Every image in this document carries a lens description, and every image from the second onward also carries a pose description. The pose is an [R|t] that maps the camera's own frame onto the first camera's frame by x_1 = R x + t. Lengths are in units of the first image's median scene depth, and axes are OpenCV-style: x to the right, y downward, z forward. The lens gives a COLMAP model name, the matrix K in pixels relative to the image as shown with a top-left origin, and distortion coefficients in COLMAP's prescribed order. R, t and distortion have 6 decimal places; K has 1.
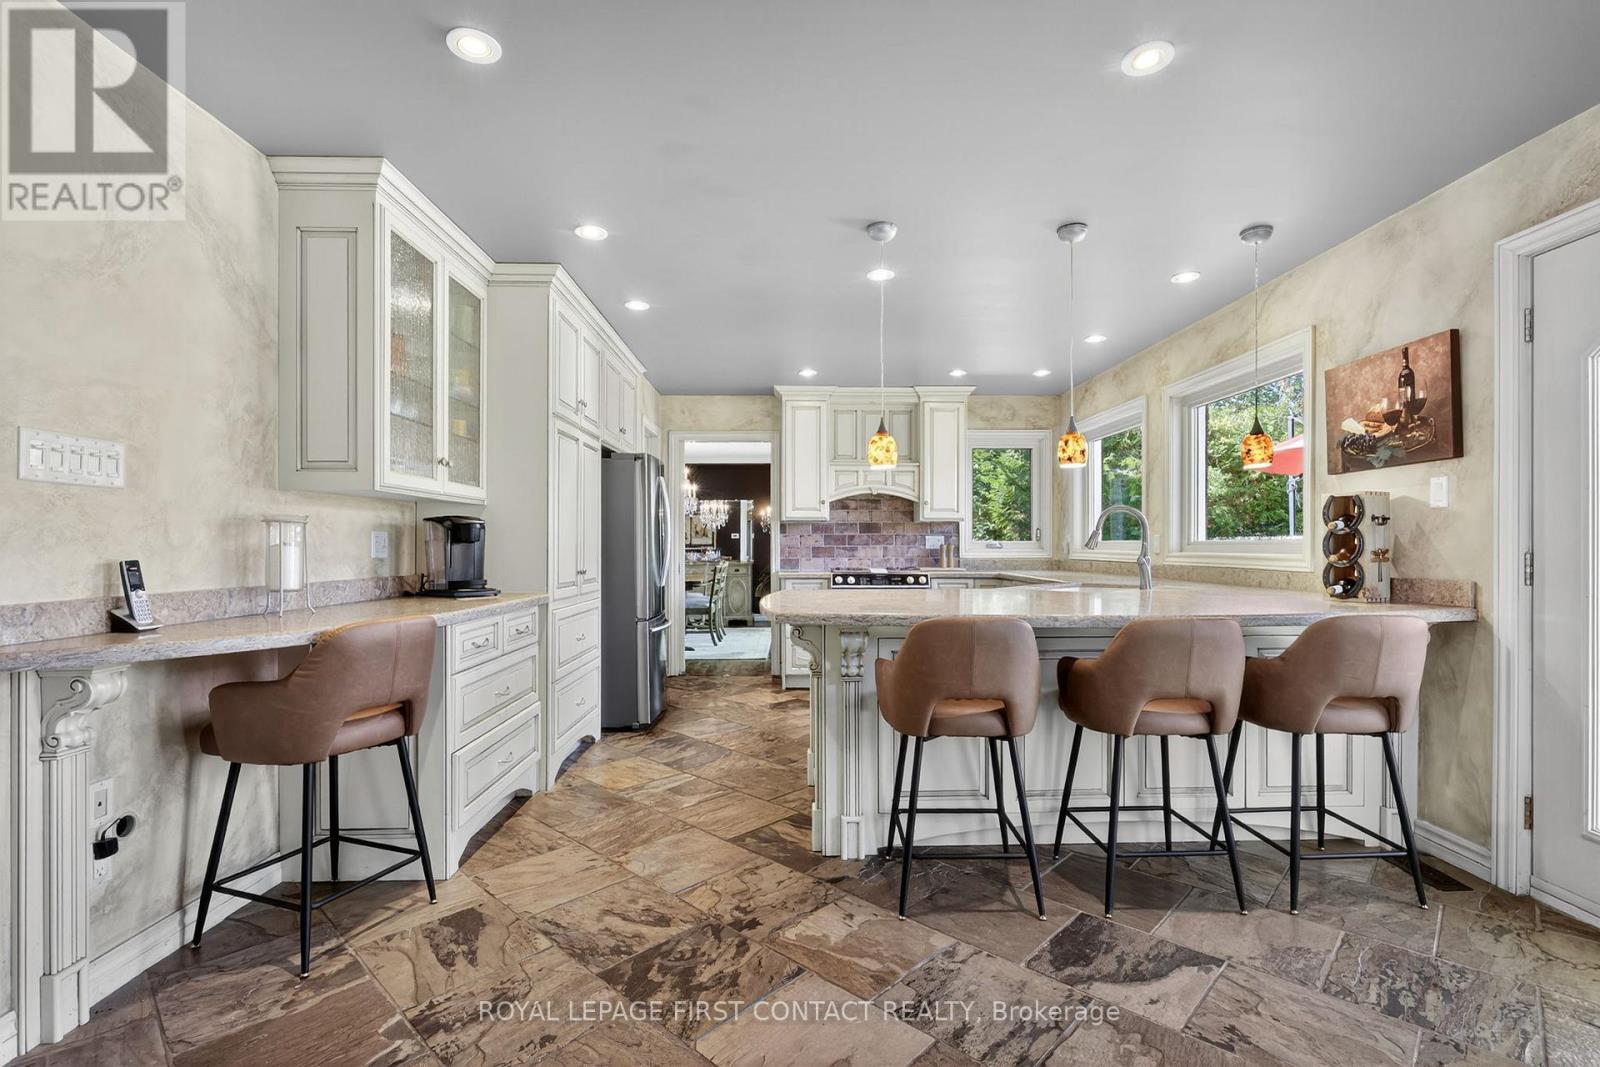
lens RADIAL K [[742.4, 0, 810.2], [0, 742.4, 545.7], [0, 0, 1]] dist [0.012533, -0.000047]
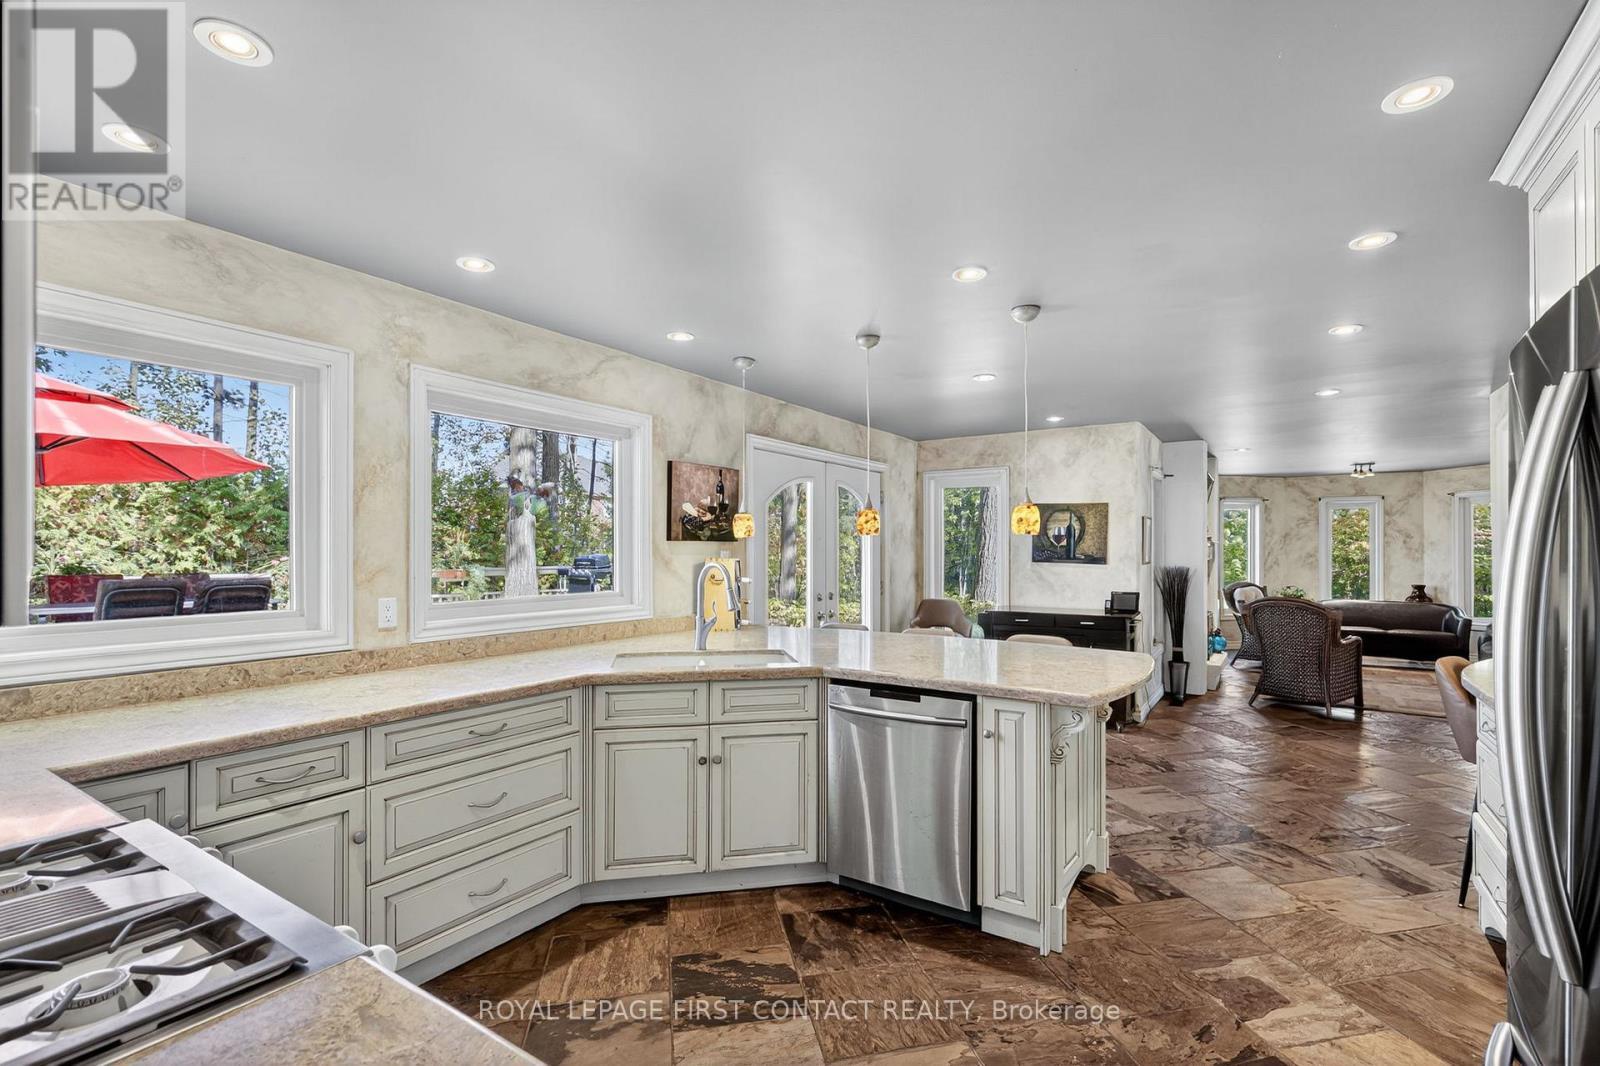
lens RADIAL K [[742.4, 0, 810.2], [0, 742.4, 545.2], [0, 0, 1]] dist [0.012533, -0.000047]
pose [[-0.828614, 0.004233, 0.559804, -0.258698], [0.000590, 0.999977, -0.006688, -0.087920], [-0.559819, -0.005212, -0.828598, 2.172879]]
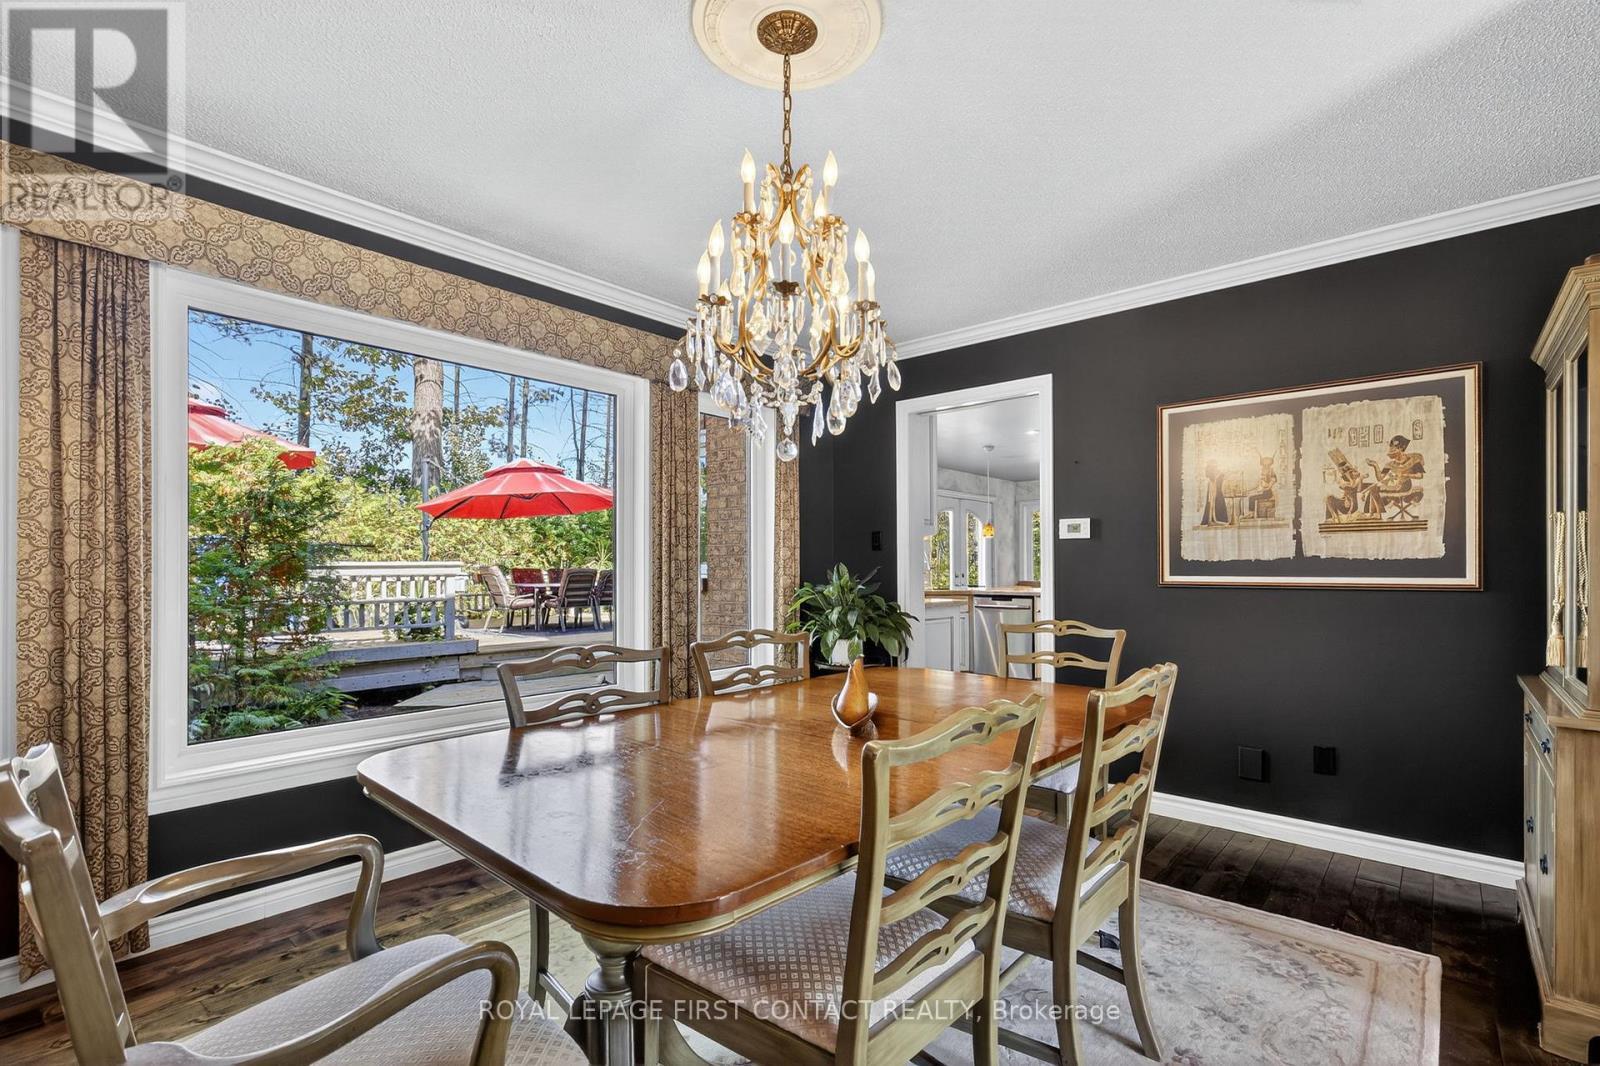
lens RADIAL K [[742.4, 0, 810.2], [0, 742.4, 545.2], [0, 0, 1]] dist [0.012533, -0.000047]
pose [[-0.743703, 0.024484, 0.668061, -0.991622], [0.003452, 0.999456, -0.032786, 0.007475], [-0.668501, -0.022077, -0.743384, 3.579485]]
